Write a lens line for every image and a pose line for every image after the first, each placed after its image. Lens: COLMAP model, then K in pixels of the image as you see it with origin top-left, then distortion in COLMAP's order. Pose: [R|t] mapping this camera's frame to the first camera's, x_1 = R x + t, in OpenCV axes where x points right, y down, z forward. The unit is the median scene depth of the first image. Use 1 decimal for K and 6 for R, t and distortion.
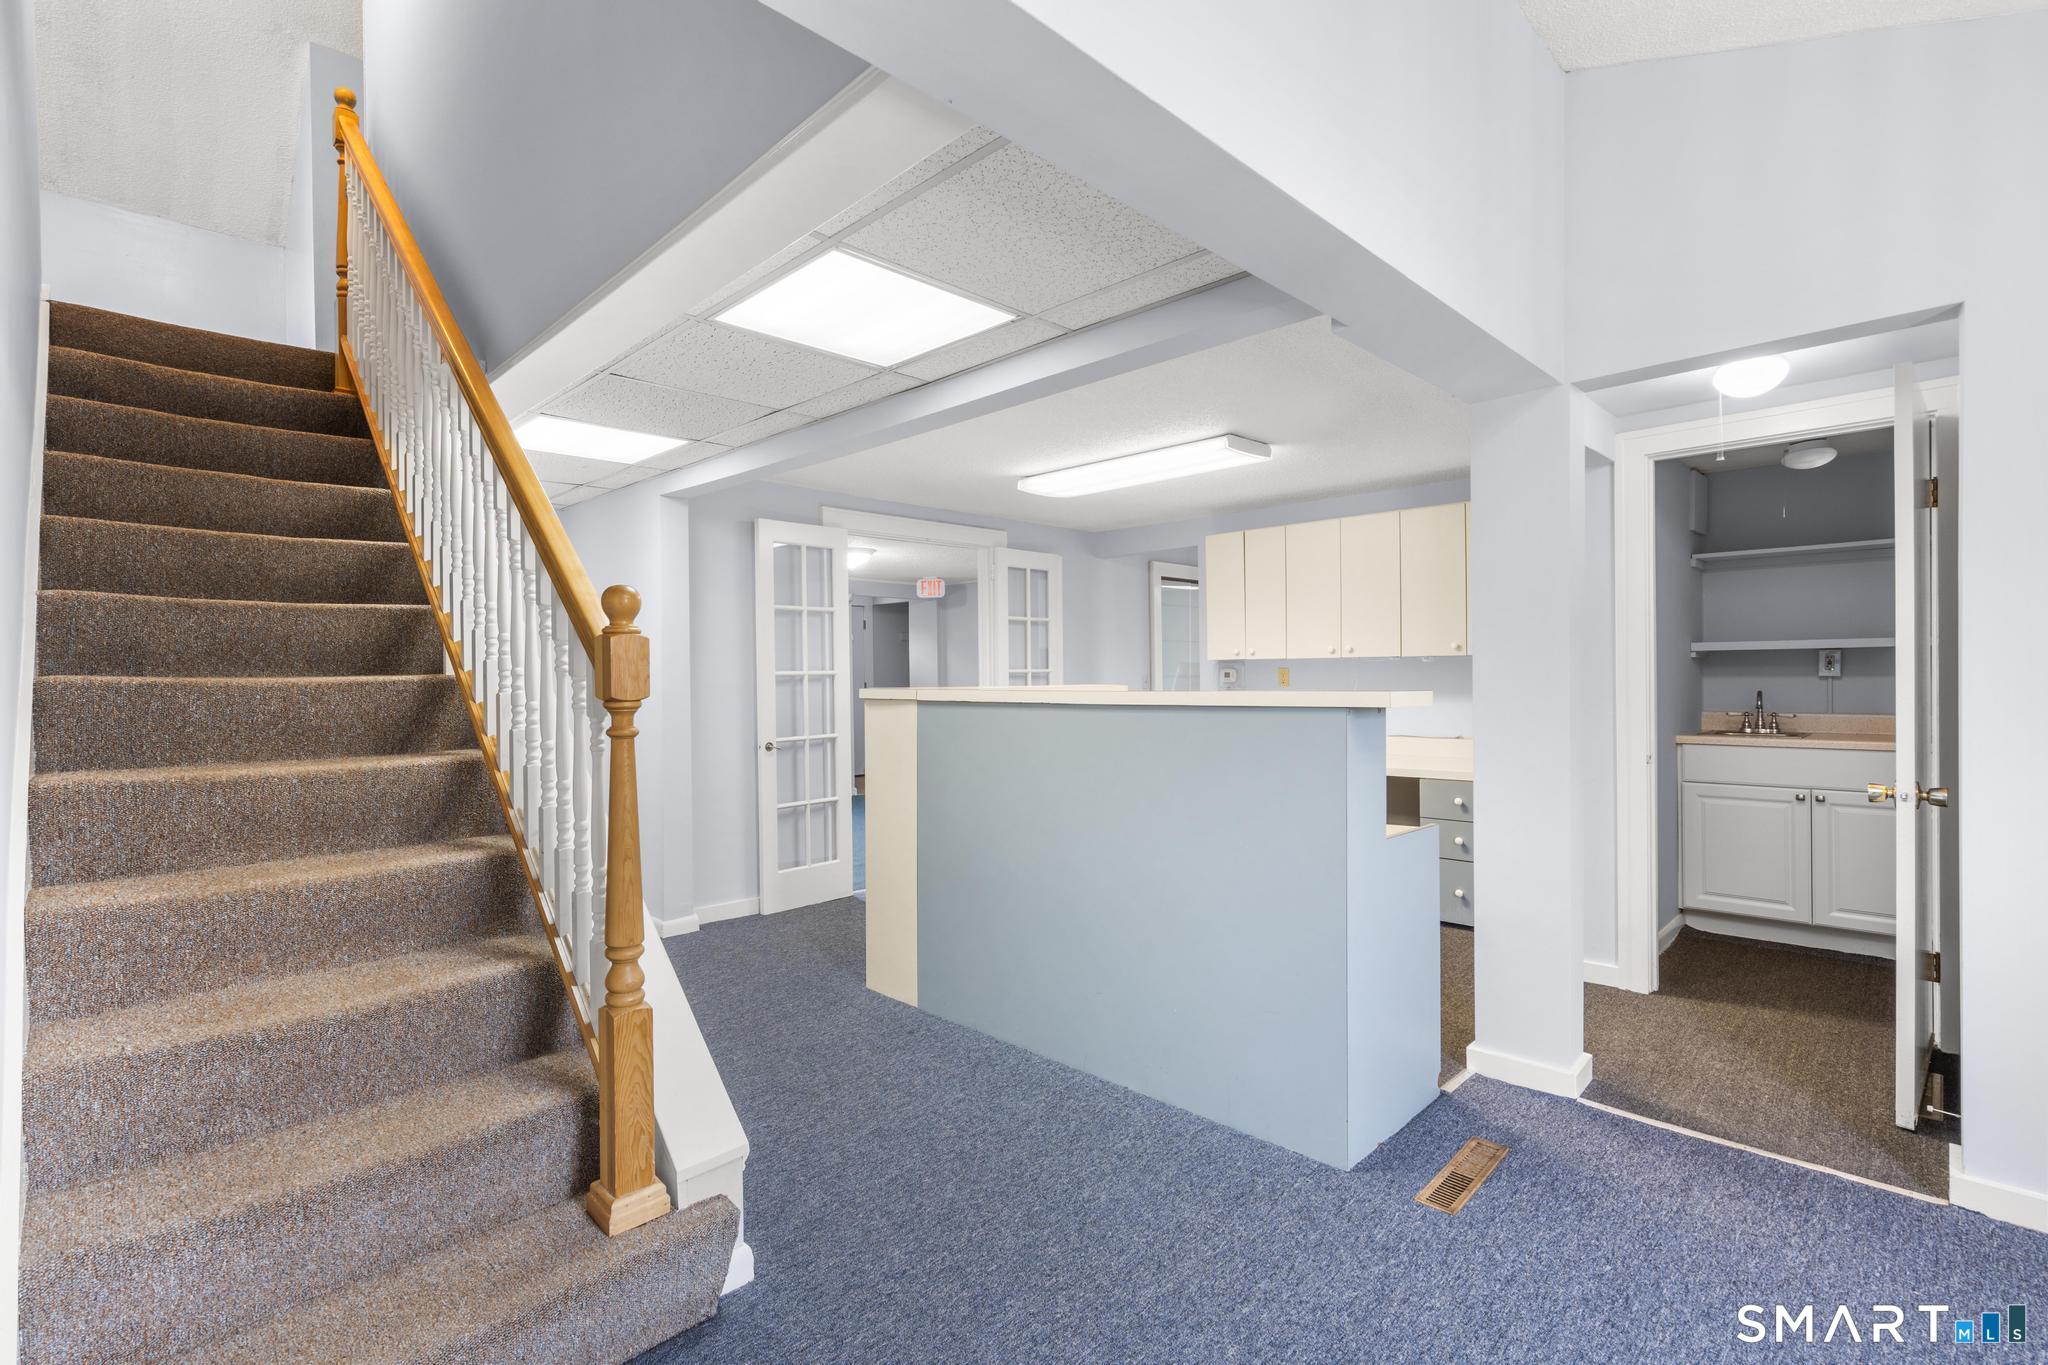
lens RADIAL K [[941.0, 0, 1016.1], [0, 941.0, 684.2], [0, 0, 1]] dist [0.002723, 0.000074]
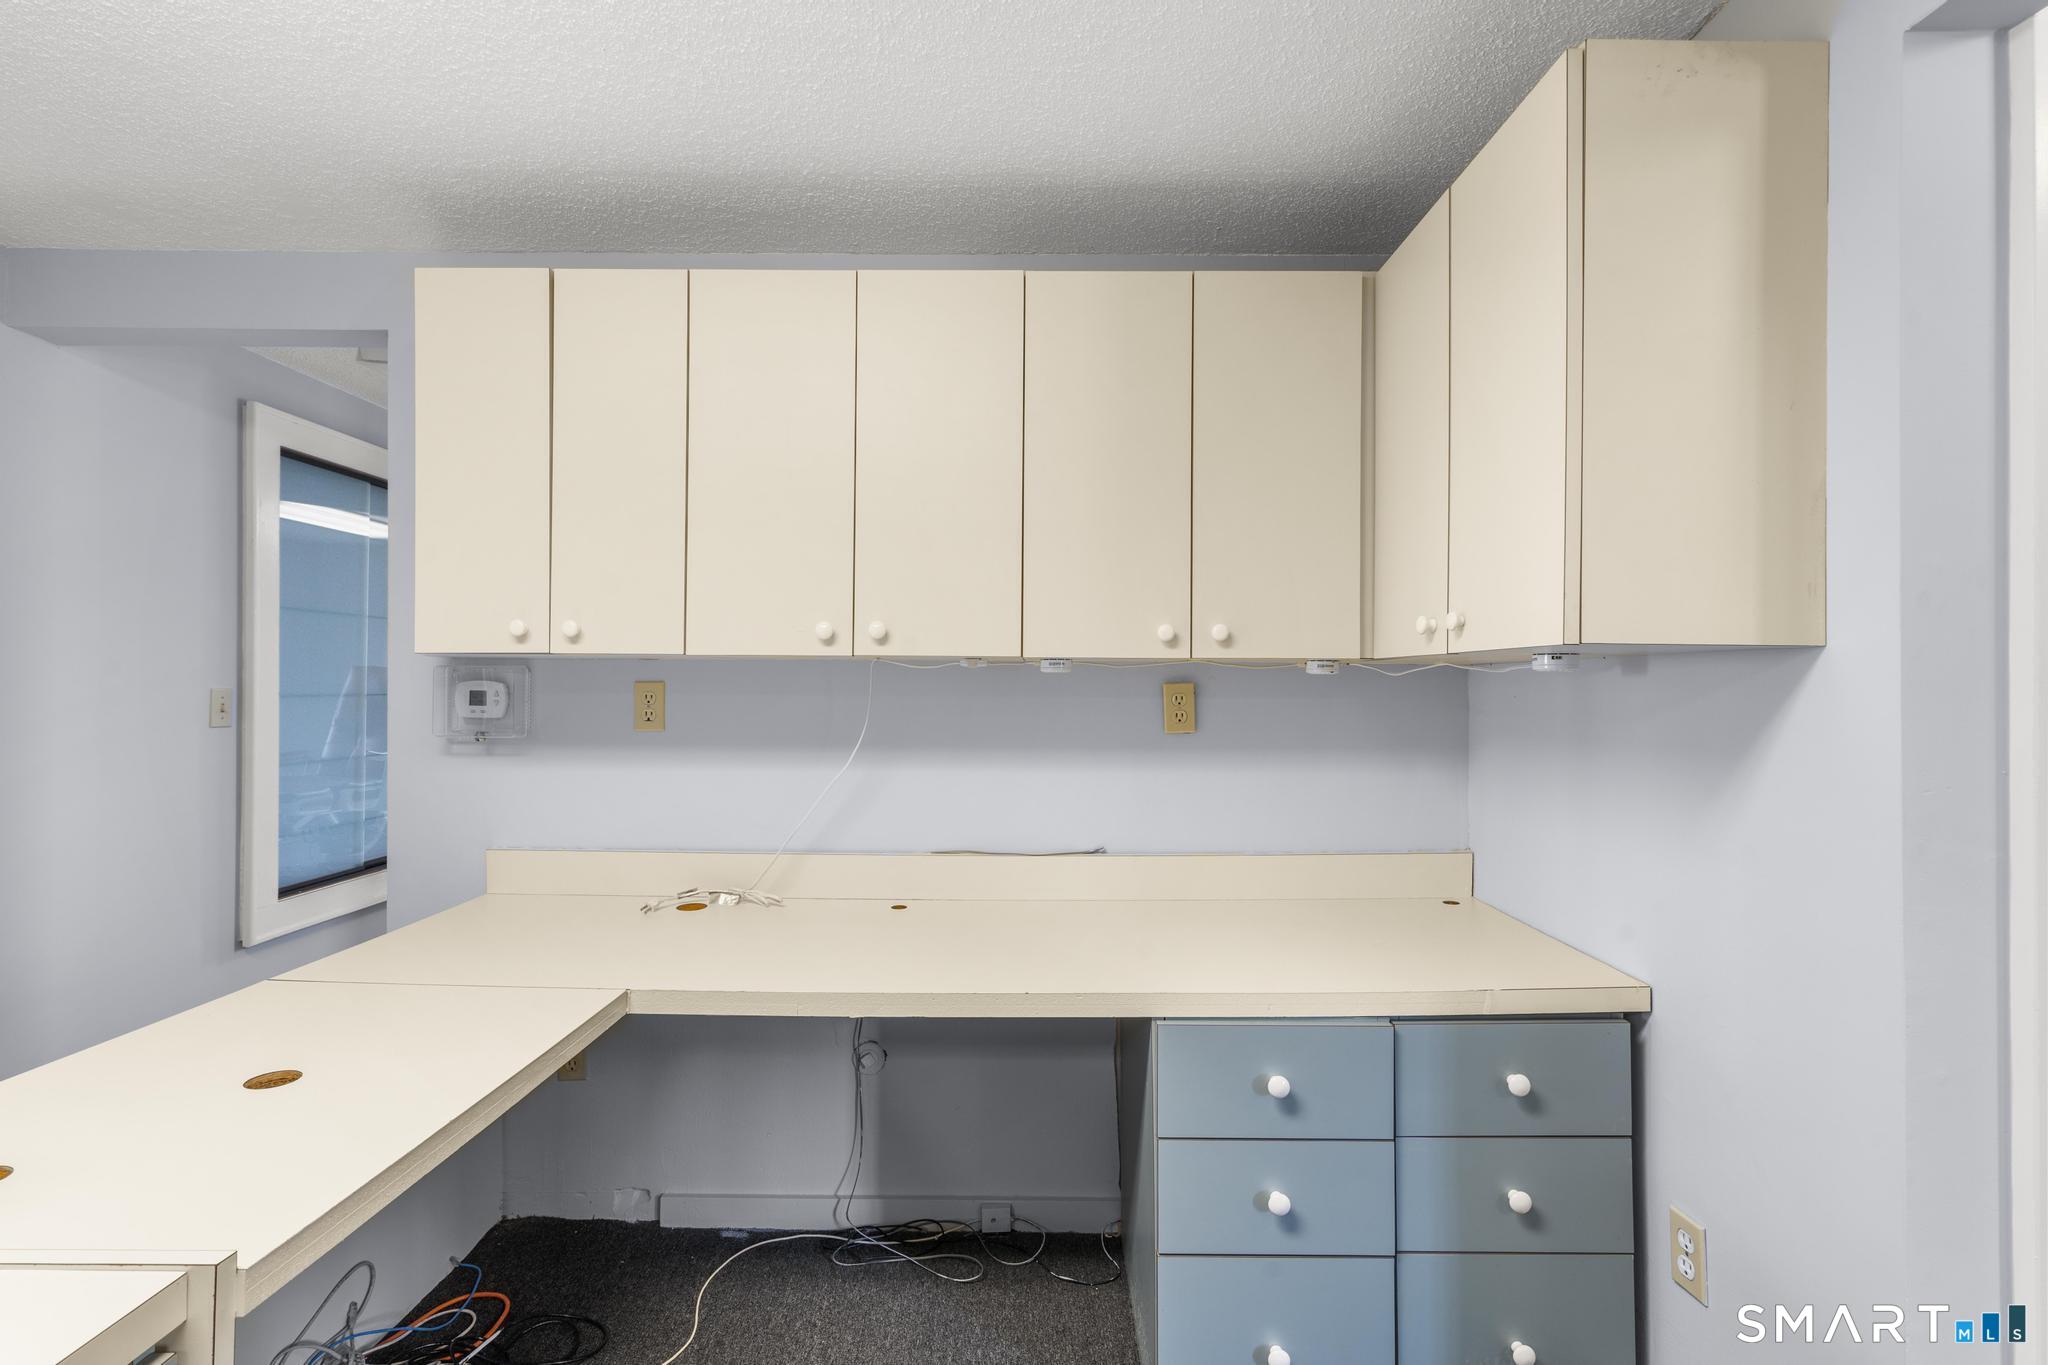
lens RADIAL K [[941.0, 0, 1024.7], [0, 941.0, 680.3], [0, 0, 1]] dist [0.002723, 0.000074]
pose [[0.707439, 0.019633, 0.706502, 0.128033], [-0.006208, 0.999748, -0.021566, -0.011090], [-0.706747, 0.010871, 0.707383, 0.648585]]
